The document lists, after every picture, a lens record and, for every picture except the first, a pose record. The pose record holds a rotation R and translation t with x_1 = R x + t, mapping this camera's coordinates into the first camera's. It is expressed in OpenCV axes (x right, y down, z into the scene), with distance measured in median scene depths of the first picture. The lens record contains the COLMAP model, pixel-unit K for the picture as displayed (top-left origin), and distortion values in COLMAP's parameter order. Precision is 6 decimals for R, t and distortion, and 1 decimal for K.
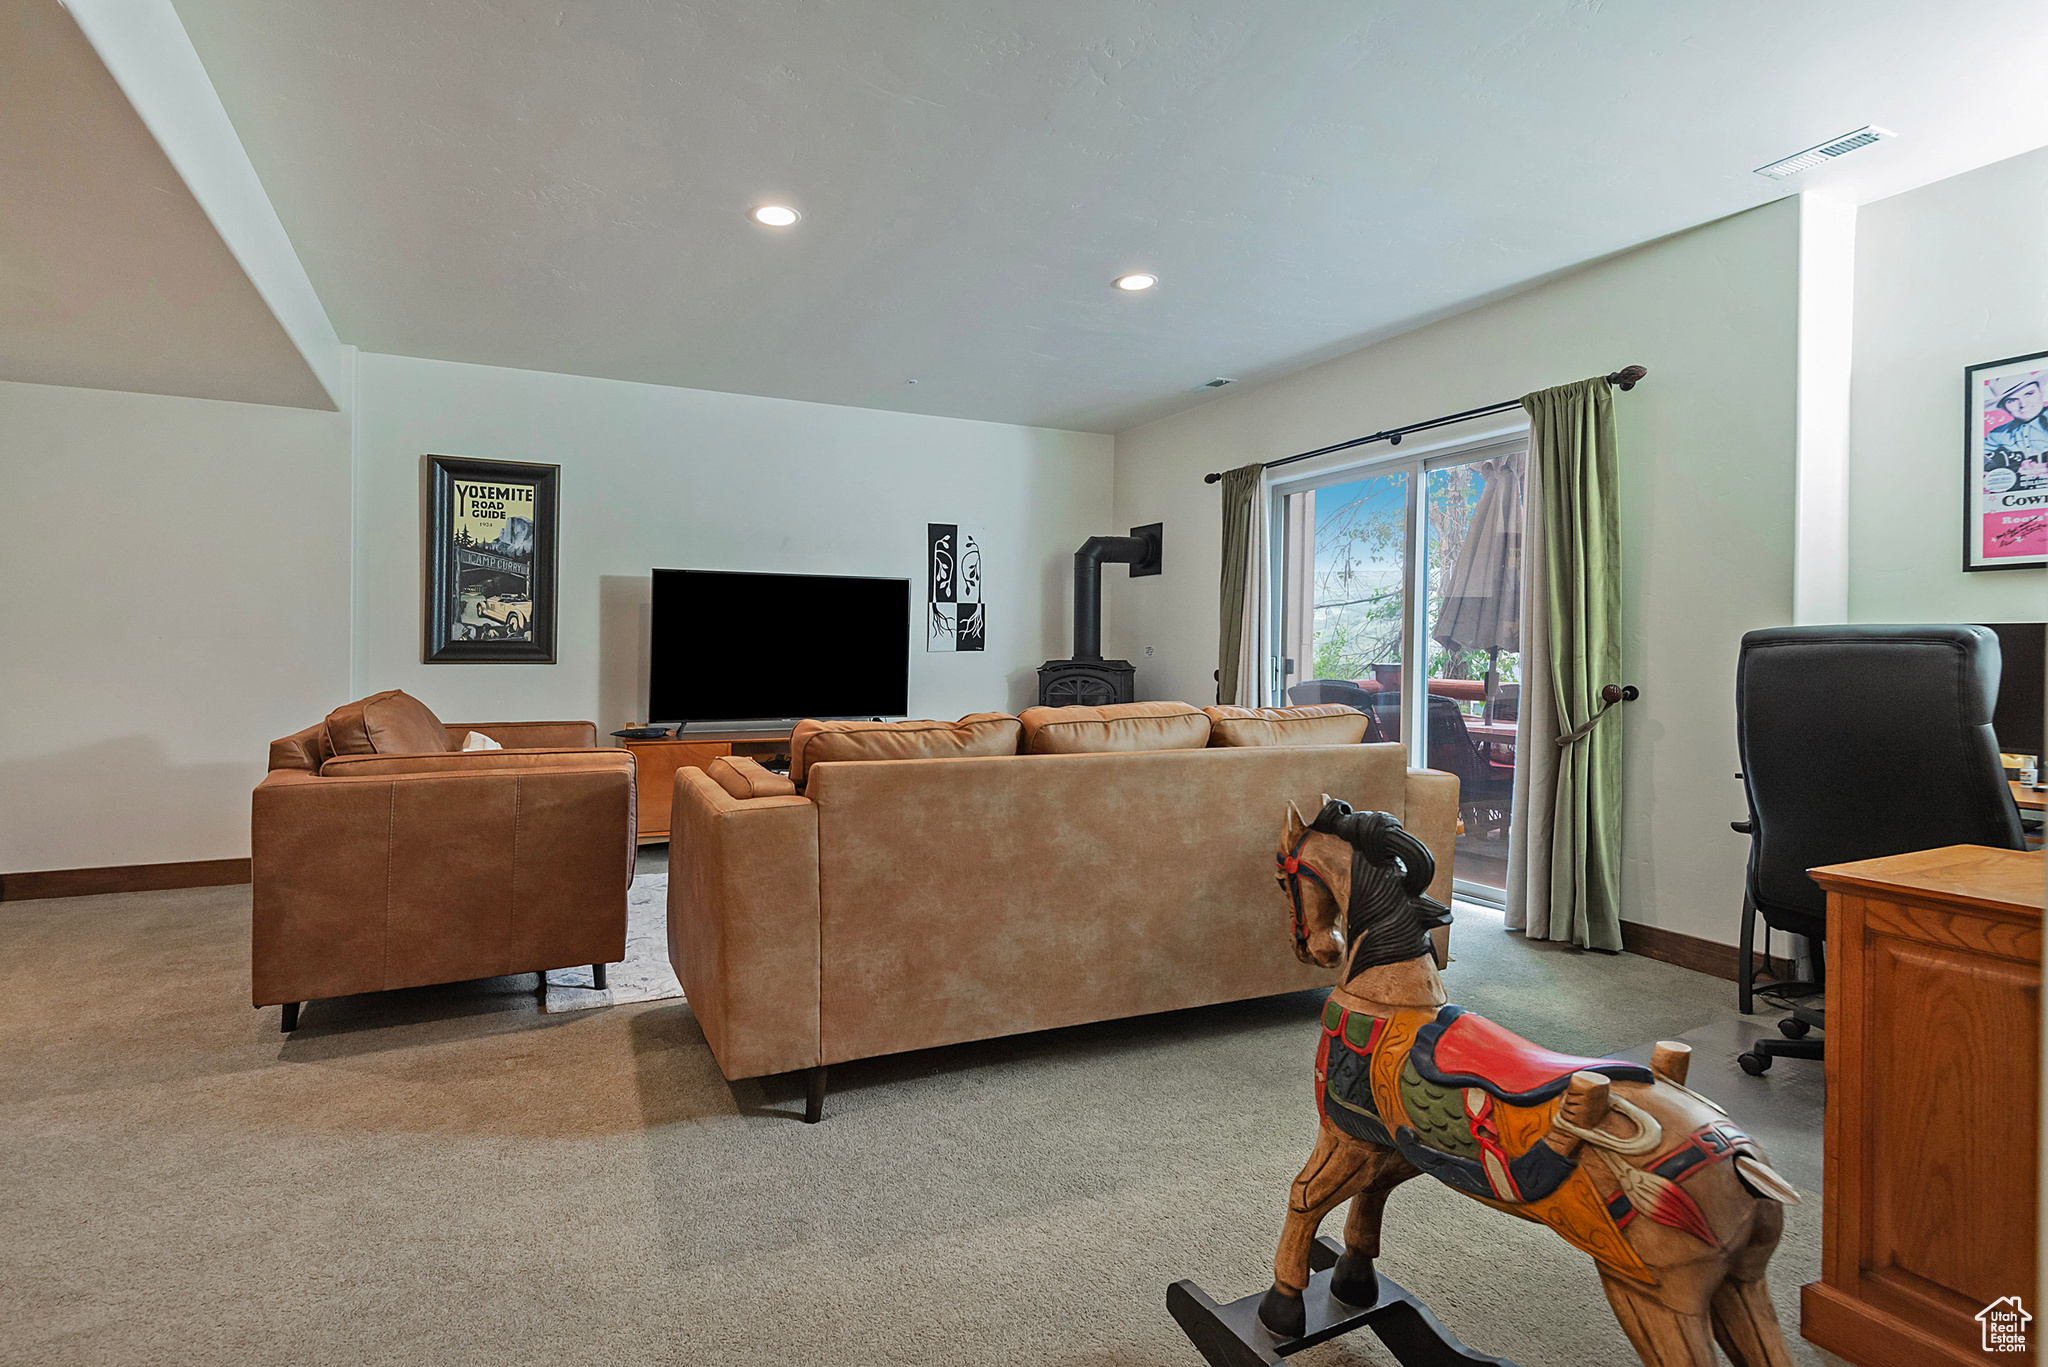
lens RADIAL K [[948.4, 0, 1024.0], [0, 948.4, 683.5], [0, 0, 1]] dist [0.002418, -0.000122]
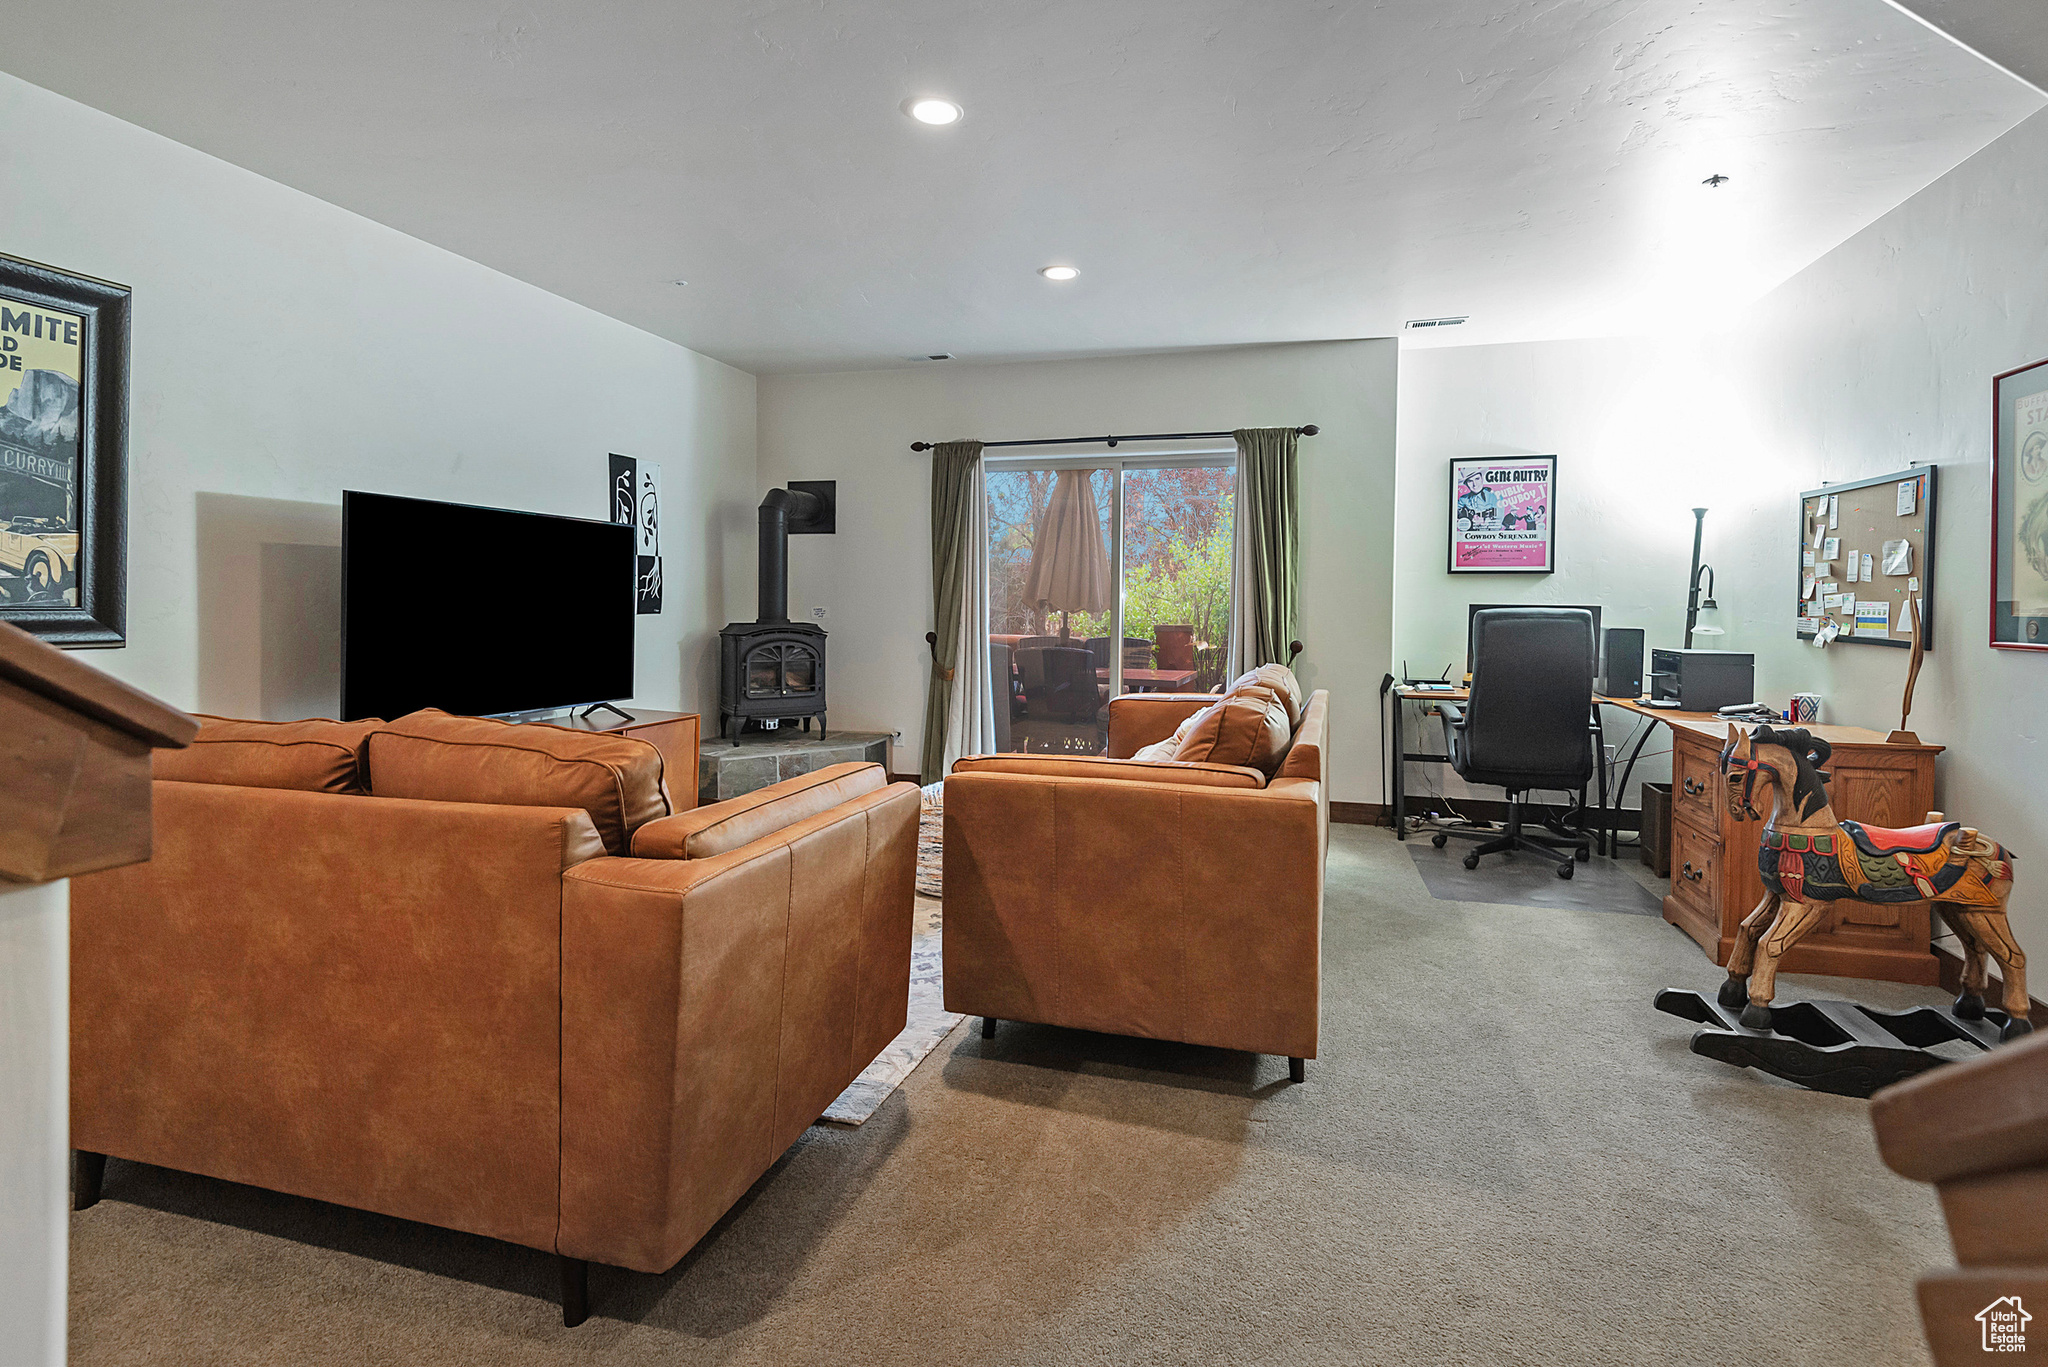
lens RADIAL K [[960.9, 0, 1055.0], [0, 960.9, 643.3], [0, 0, 1]] dist [0.054194, -0.030289]
pose [[0.670519, -0.028016, 0.741363, -0.564479], [0.016816, 0.999604, 0.022565, -0.027557], [-0.741702, -0.002664, 0.670724, 0.220909]]
